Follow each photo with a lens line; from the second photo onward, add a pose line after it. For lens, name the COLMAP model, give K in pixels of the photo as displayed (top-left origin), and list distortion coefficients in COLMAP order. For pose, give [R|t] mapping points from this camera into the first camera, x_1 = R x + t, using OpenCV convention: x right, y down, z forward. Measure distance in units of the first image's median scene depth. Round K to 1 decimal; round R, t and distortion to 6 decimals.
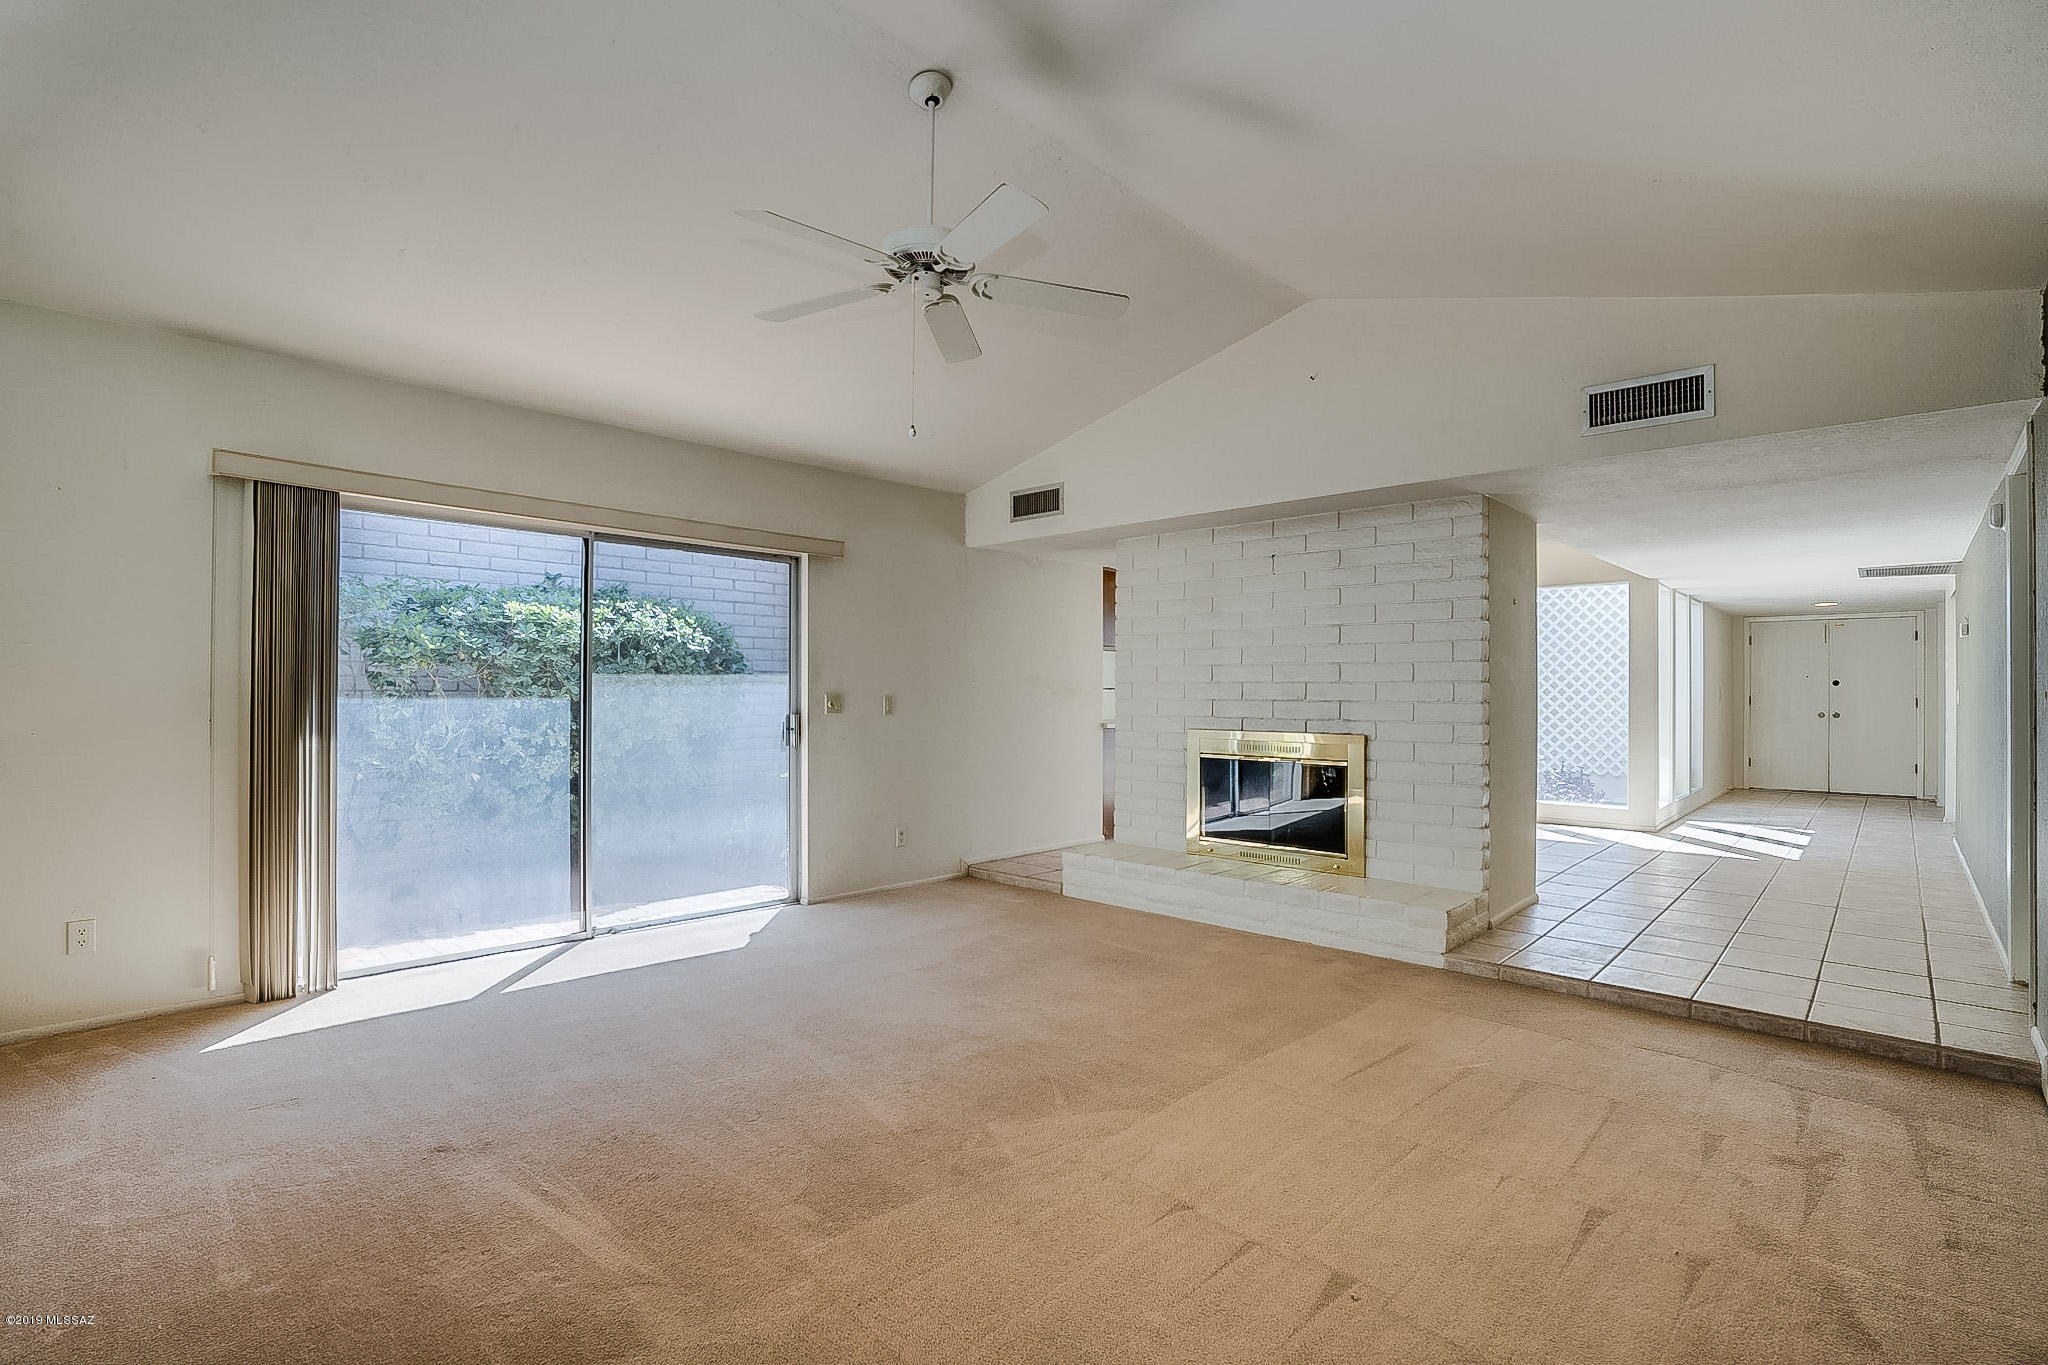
lens RADIAL K [[959.0, 0, 1031.1], [0, 959.0, 691.3], [0, 0, 1]] dist [-0.044014, 0.011640]
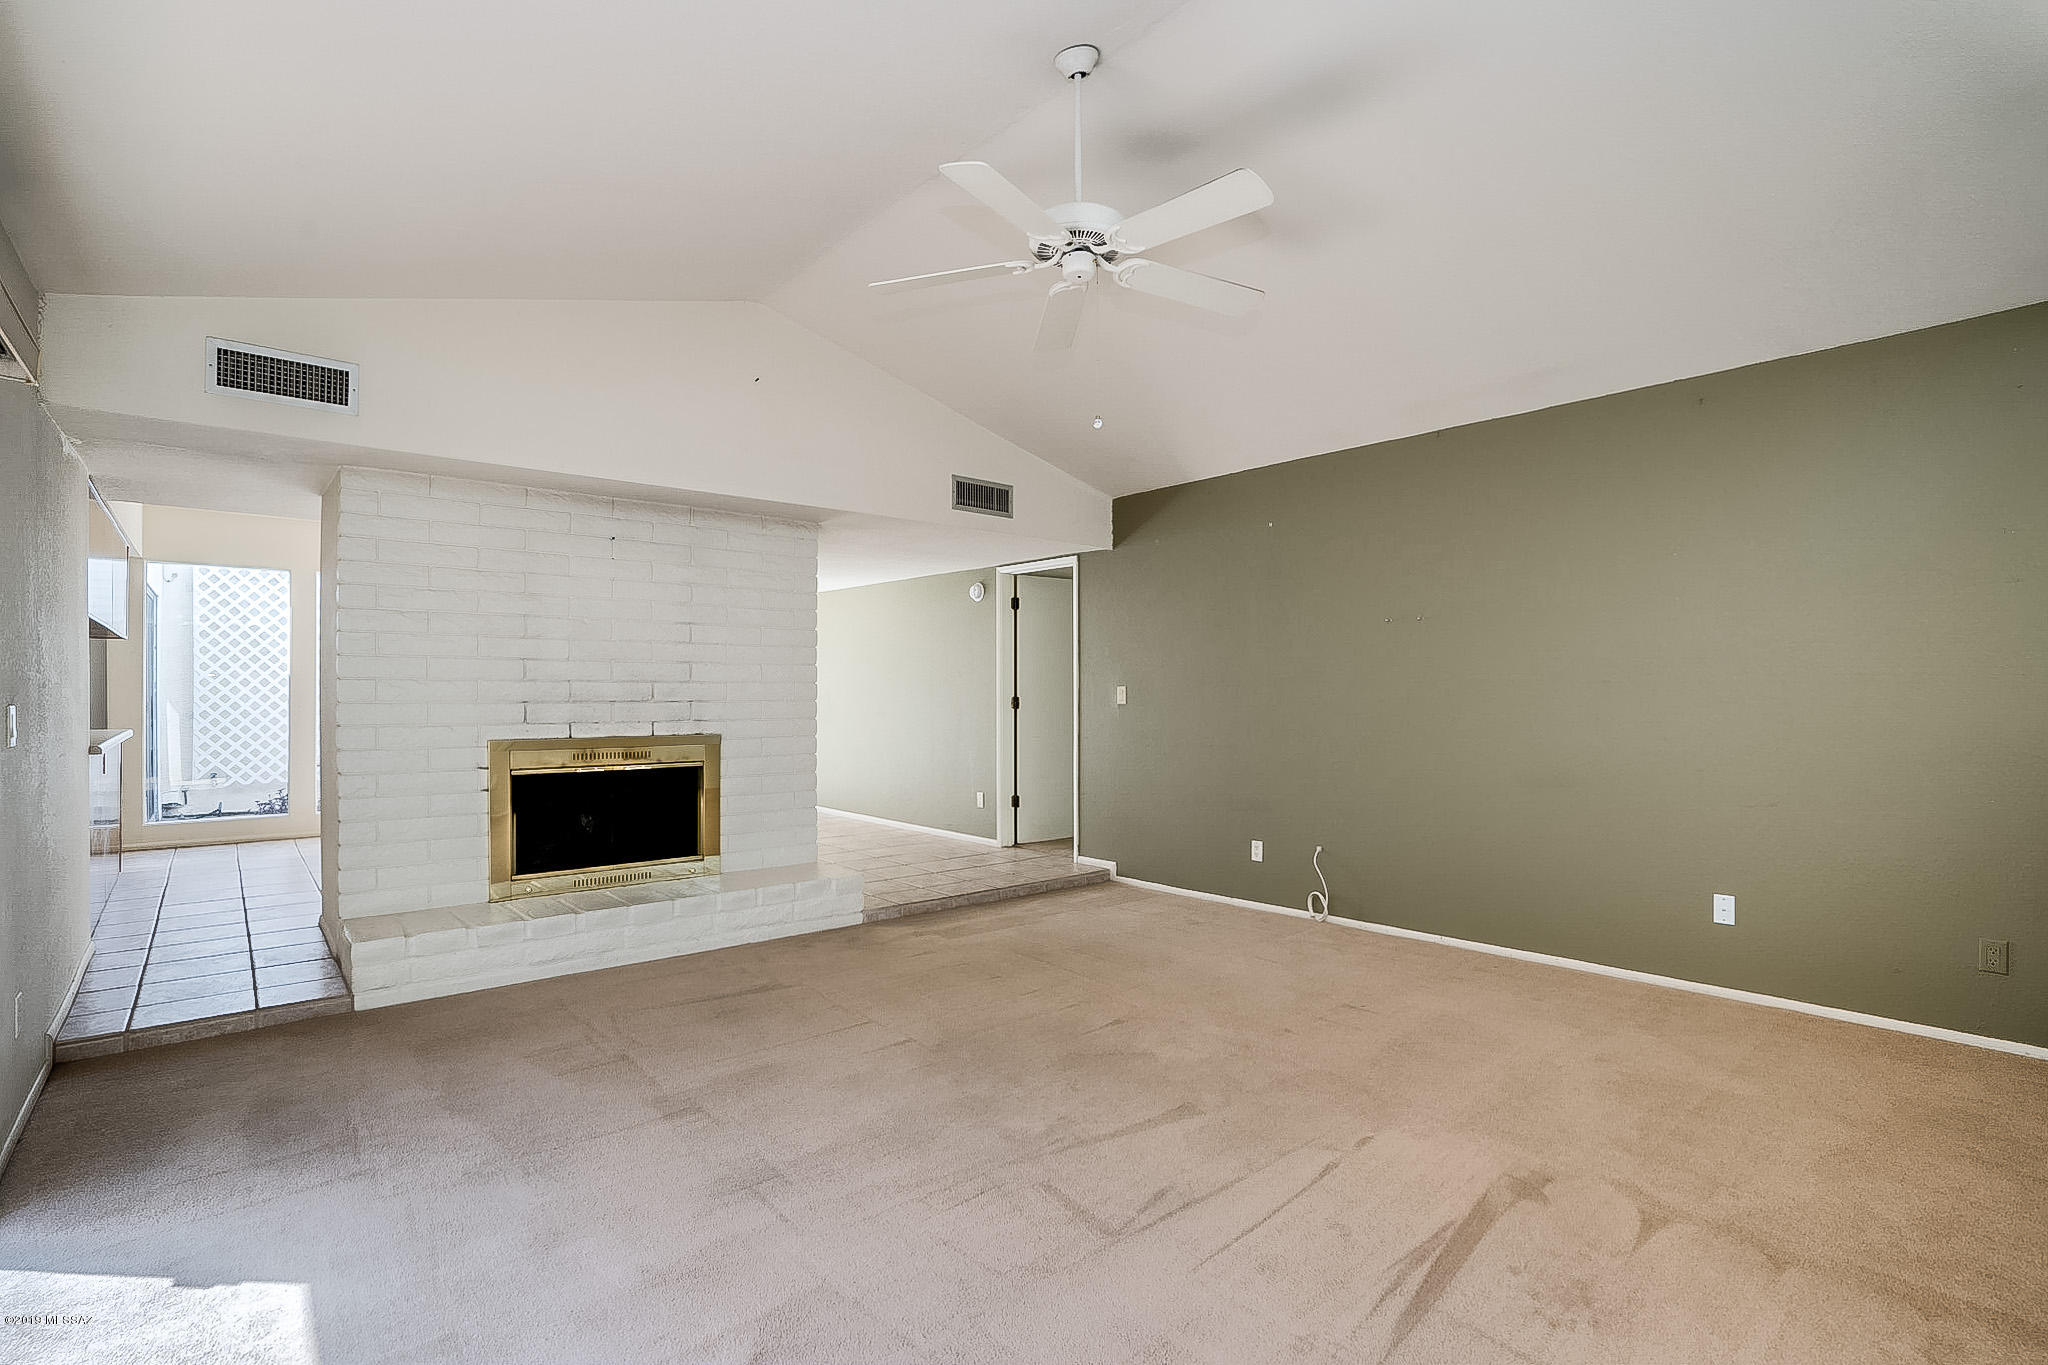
lens RADIAL K [[959.0, 0, 1031.1], [0, 959.0, 691.3], [0, 0, 1]] dist [-0.044014, 0.011640]
pose [[0.106366, -0.003567, 0.994321, -0.584335], [-0.000072, 0.999994, 0.003595, -0.002766], [-0.994327, -0.000454, 0.106365, 0.524448]]
